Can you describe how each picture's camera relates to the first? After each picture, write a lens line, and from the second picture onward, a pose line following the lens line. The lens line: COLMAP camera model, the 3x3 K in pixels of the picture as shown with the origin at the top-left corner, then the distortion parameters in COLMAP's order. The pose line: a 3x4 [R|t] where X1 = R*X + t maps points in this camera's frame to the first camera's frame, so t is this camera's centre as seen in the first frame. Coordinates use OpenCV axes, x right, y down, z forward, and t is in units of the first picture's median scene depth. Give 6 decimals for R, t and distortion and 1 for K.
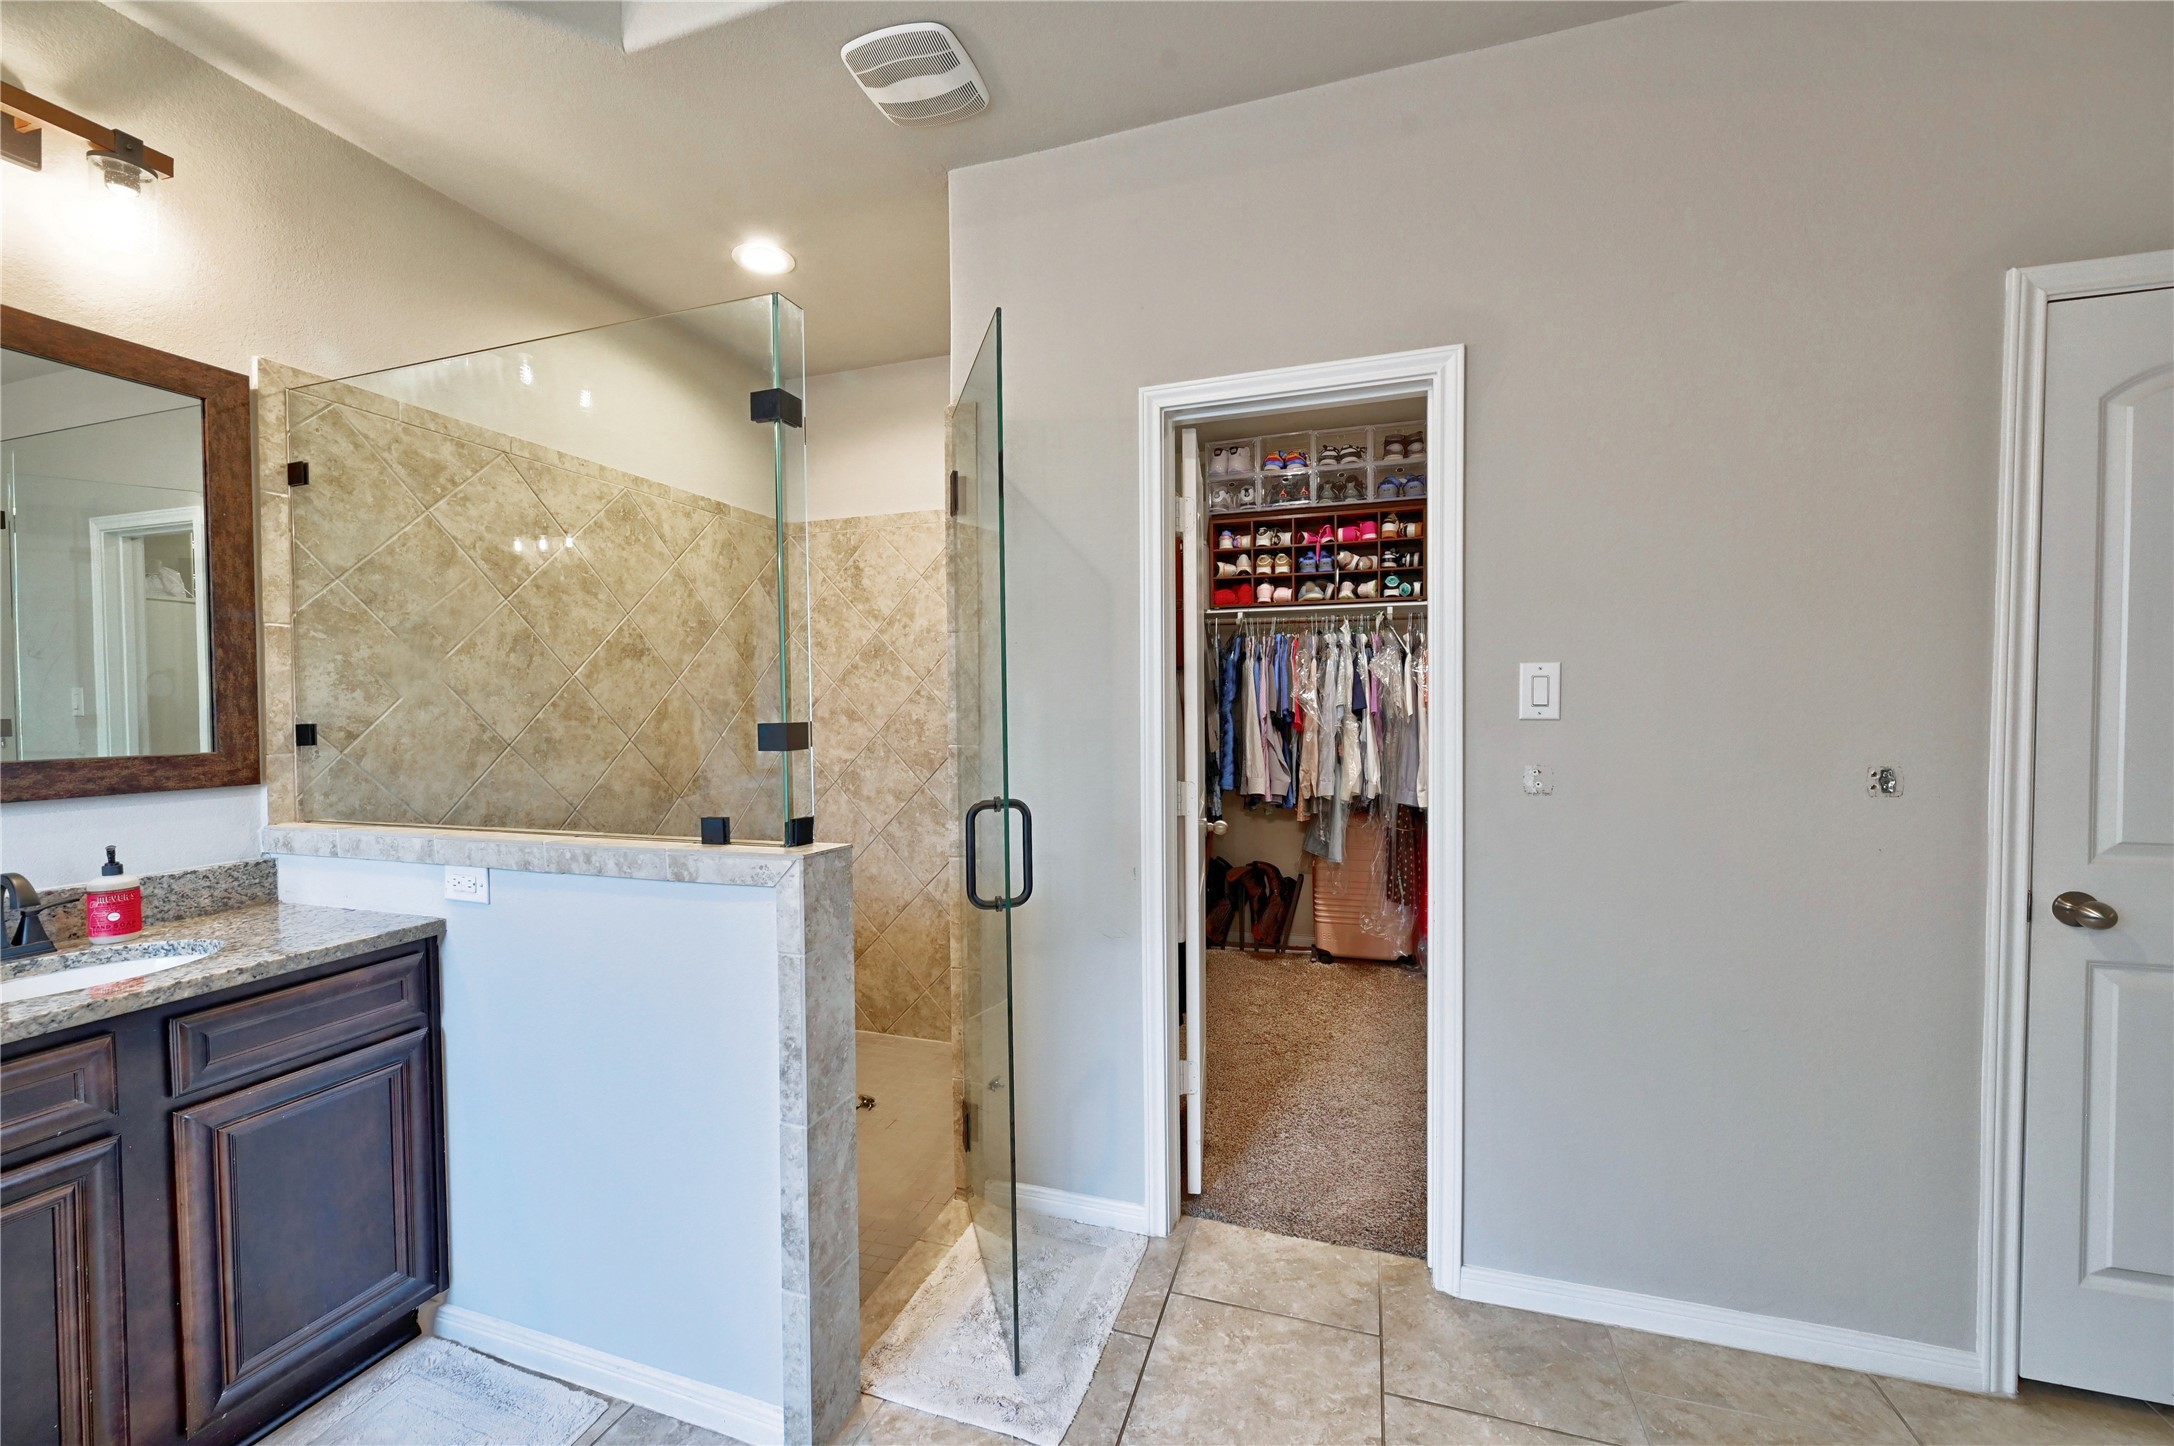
lens RADIAL K [[851.7, 0, 1086.4], [0, 851.7, 723.9], [0, 0, 1]] dist [-0.001012, -0.000284]
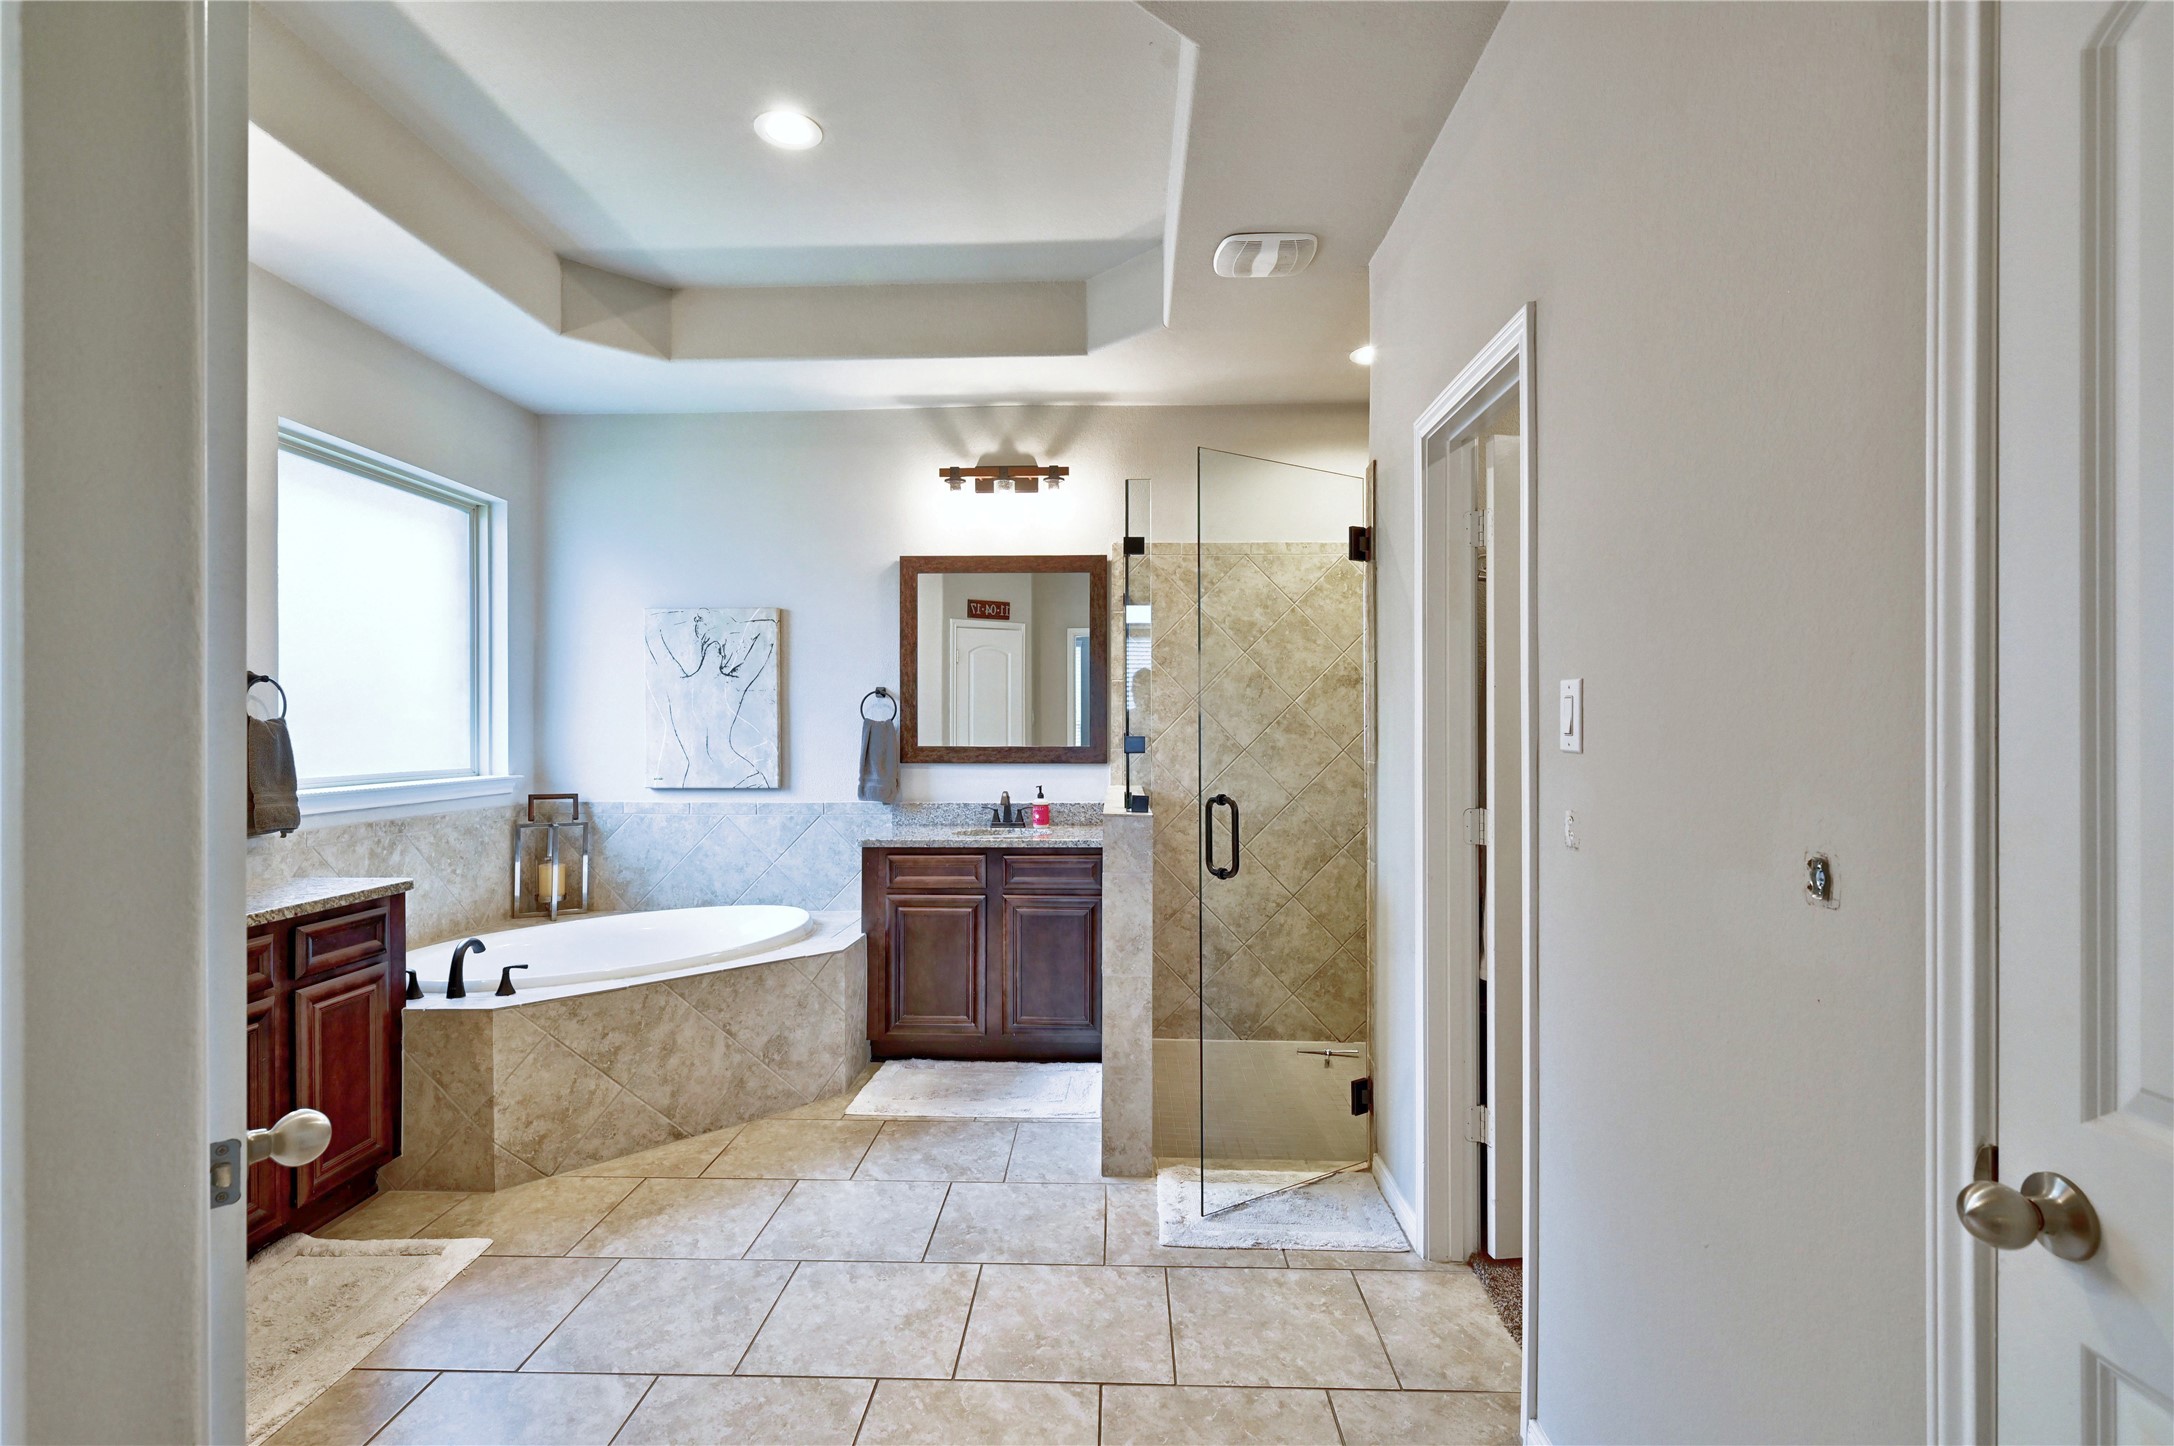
lens RADIAL K [[1032.4, 0, 1087.0], [0, 1032.4, 723.0], [0, 0, 1]] dist [-0.001697, 0.000065]
pose [[0.276591, 0.006717, -0.960964, 1.133193], [-0.022444, 0.999748, 0.000528, -0.019635], [0.960726, 0.021422, 0.276672, 0.268332]]
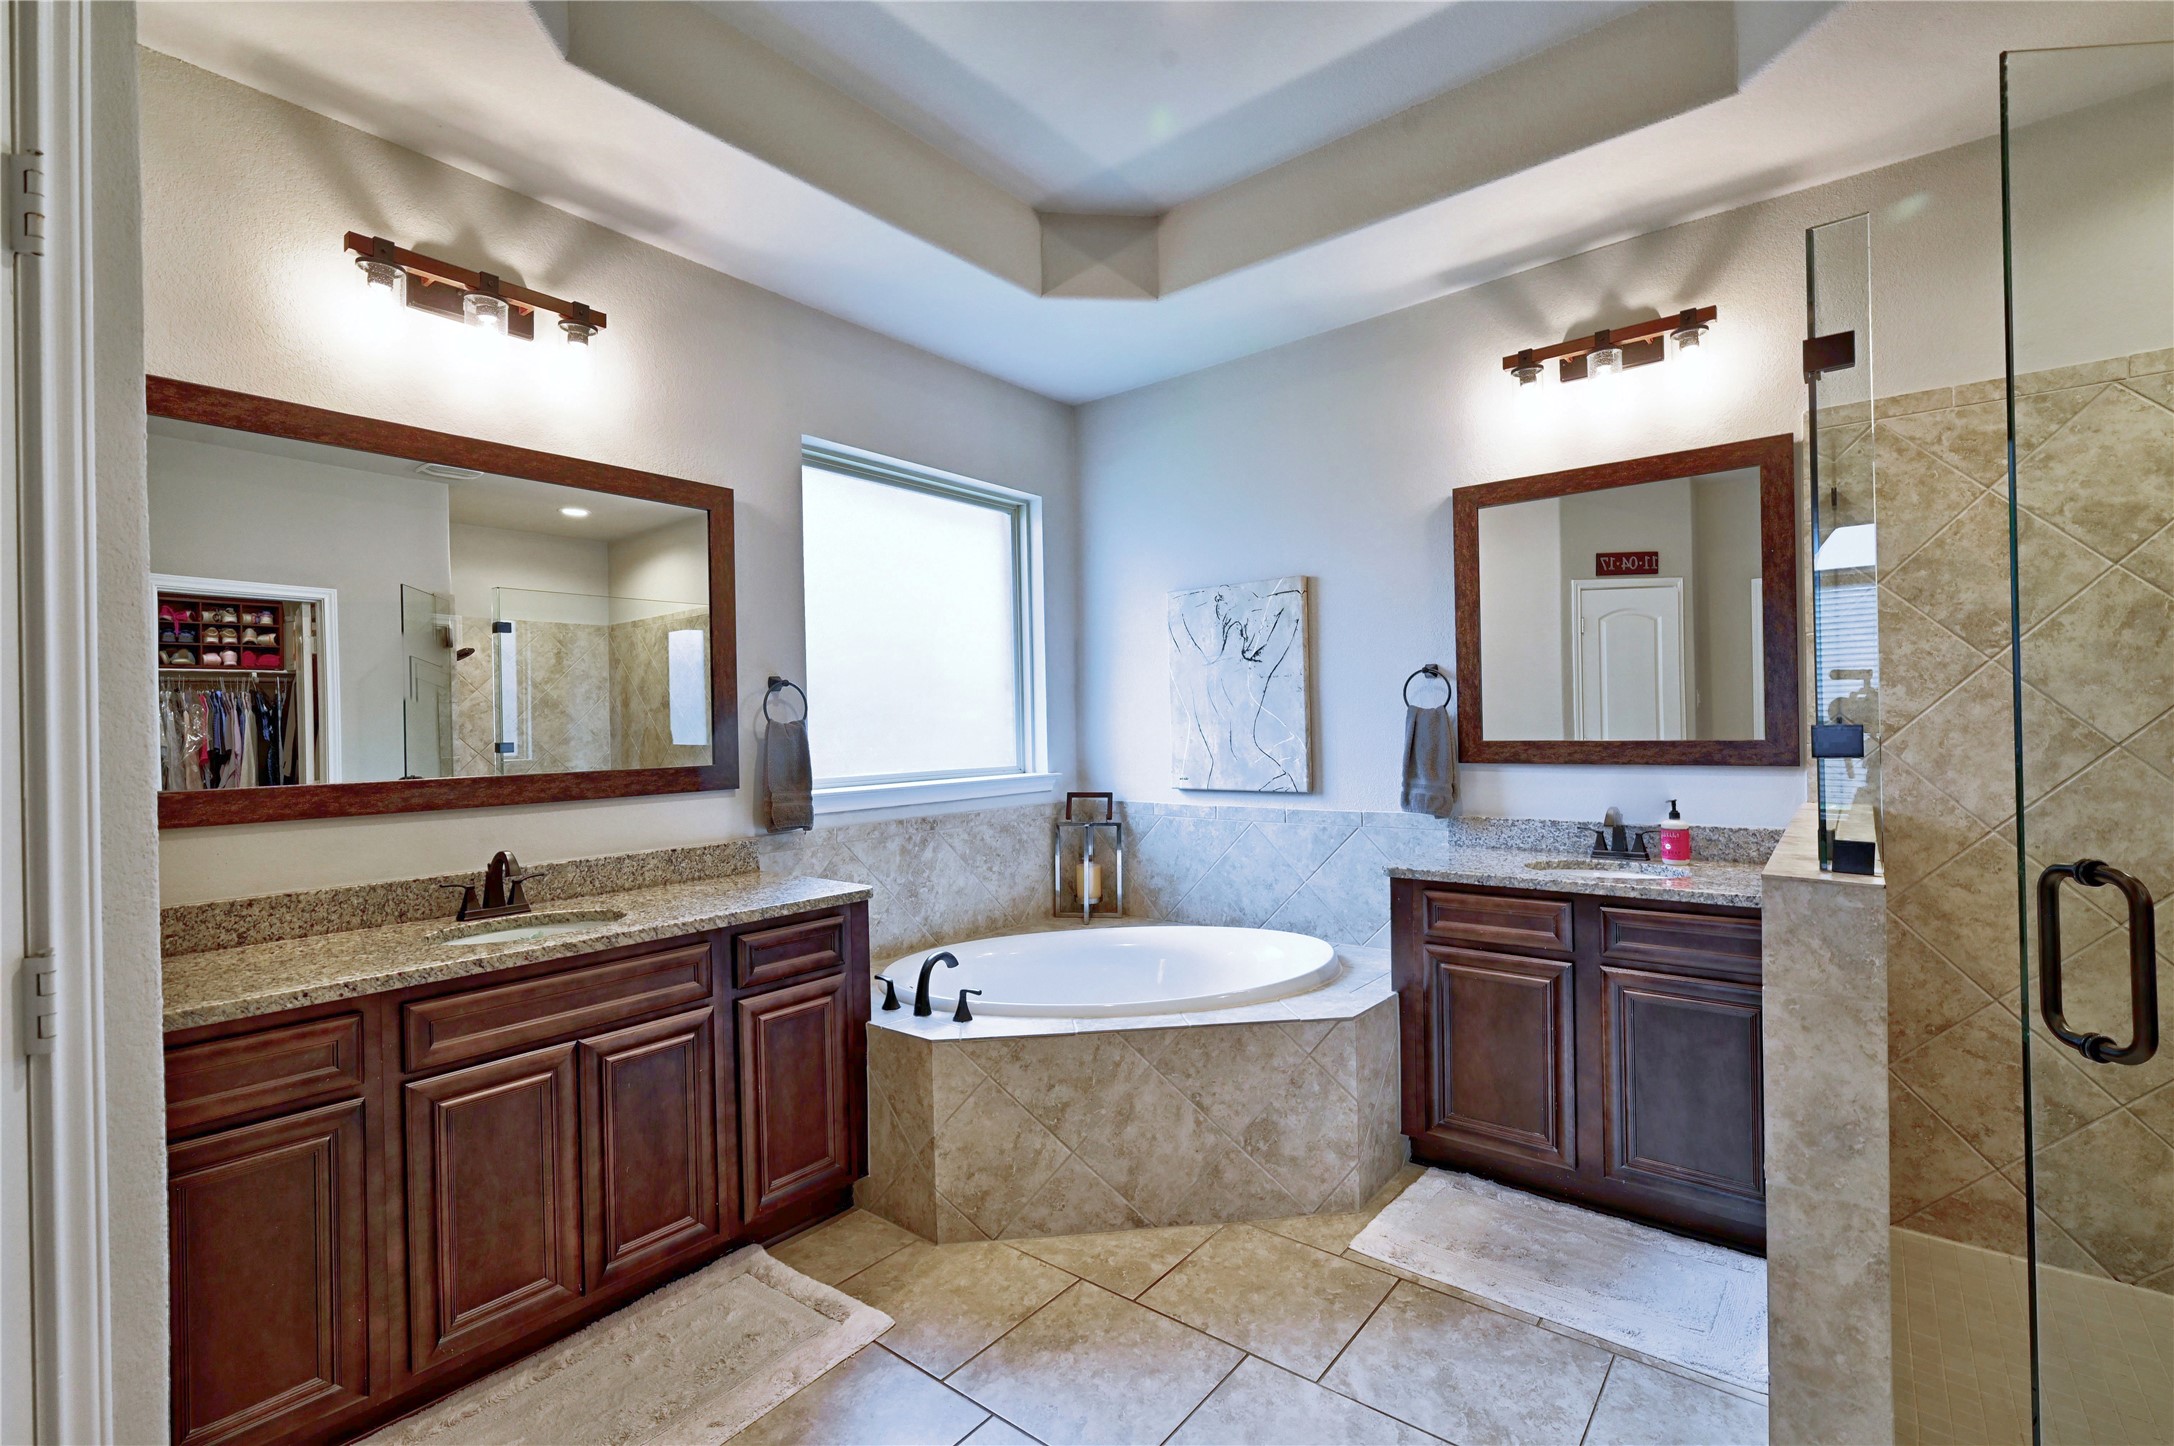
lens RADIAL K [[961.7, 0, 1081.6], [0, 961.7, 726.3], [0, 0, 1]] dist [-0.001469, 0.000118]
pose [[-0.359522, 0.019769, -0.932927, 0.595323], [0.004800, 0.999802, 0.019336, -0.017042], [0.933124, 0.002473, -0.359545, 0.476541]]
